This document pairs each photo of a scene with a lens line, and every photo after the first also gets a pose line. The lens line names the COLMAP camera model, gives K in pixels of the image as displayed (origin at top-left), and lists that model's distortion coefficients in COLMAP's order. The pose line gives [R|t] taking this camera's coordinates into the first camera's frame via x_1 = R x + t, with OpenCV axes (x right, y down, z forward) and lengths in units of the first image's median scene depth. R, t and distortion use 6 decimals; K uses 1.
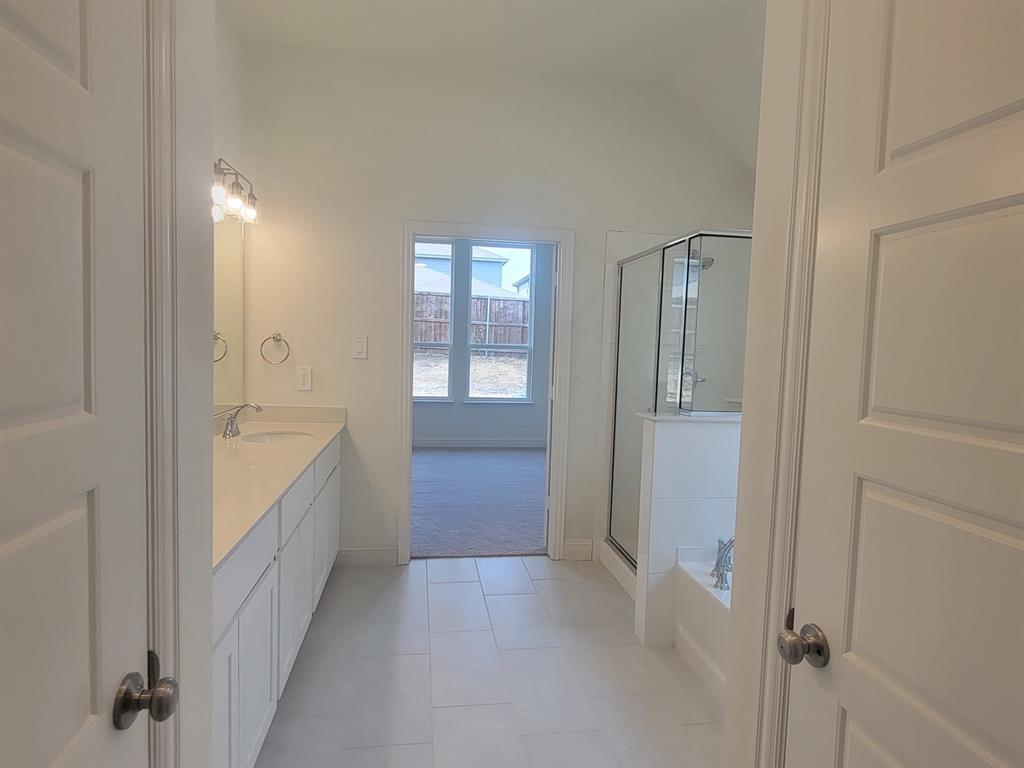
lens RADIAL K [[608.1, 0, 511.0], [0, 608.1, 385.0], [0, 0, 1]] dist [0.002917, -0.003468]
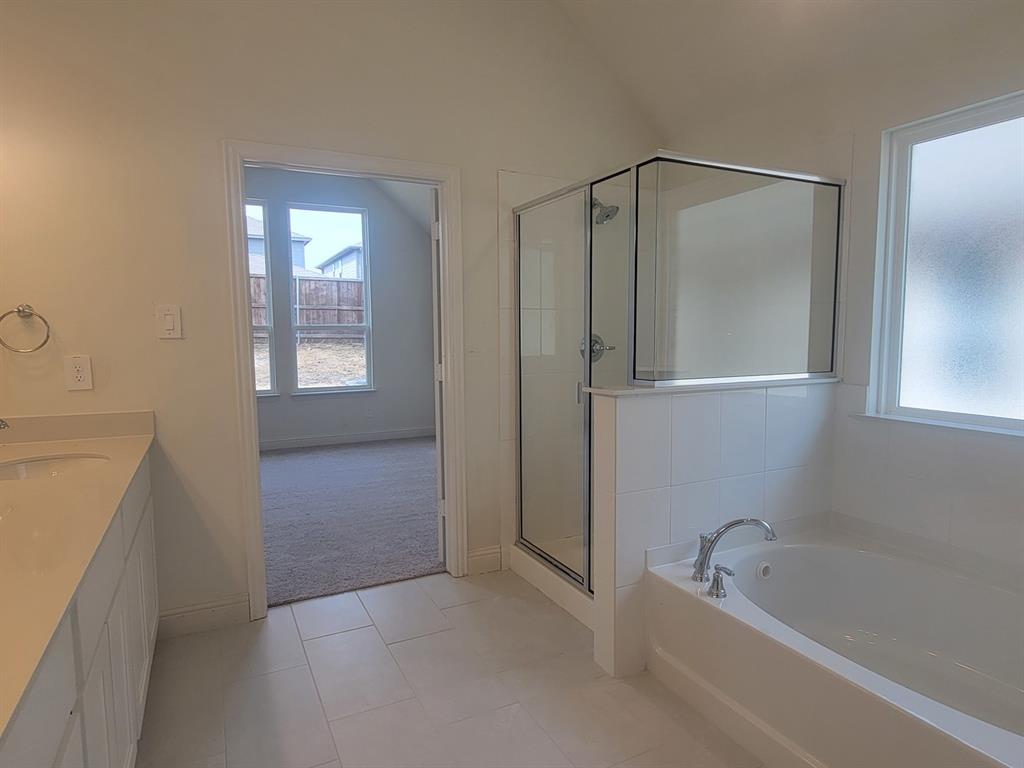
lens RADIAL K [[608.1, 0, 519.1], [0, 608.1, 385.9], [0, 0, 1]] dist [0.002917, -0.003468]
pose [[0.947122, -0.066137, 0.313982, -0.088674], [0.057588, 0.997675, 0.036436, 0.007155], [-0.315662, -0.016428, 0.948729, 0.203753]]
